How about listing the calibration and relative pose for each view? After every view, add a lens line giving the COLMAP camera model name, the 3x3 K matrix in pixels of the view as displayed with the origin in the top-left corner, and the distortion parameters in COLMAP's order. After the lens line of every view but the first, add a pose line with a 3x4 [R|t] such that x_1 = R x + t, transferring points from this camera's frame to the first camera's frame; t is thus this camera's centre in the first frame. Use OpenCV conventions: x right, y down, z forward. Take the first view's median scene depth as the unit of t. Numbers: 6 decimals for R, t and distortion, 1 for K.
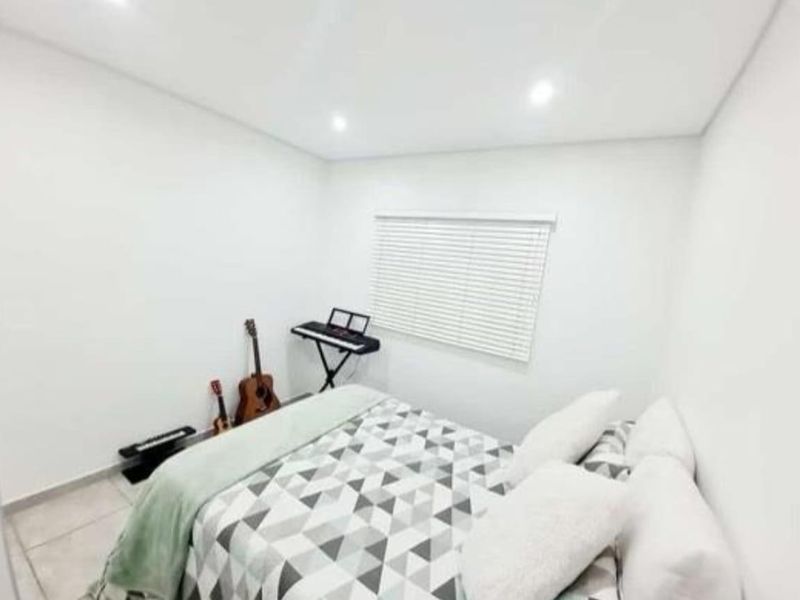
lens RADIAL K [[435.7, 0, 401.4], [0, 435.7, 298.3], [0, 0, 1]] dist [-0.001068, -0.000971]
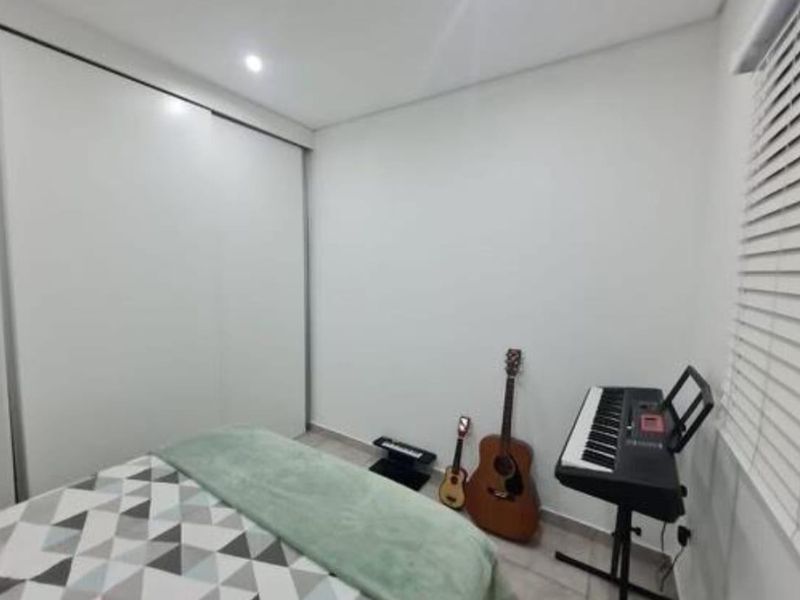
lens RADIAL K [[349.4, 0, 400.0], [0, 349.4, 300.0], [0, 0, 1]] dist [-0.000382, -0.000259]
pose [[-0.073469, -0.023433, -0.997022, 0.284703], [-0.149748, 0.988649, -0.012202, 0.009228], [0.985991, 0.148405, -0.076144, 1.234151]]
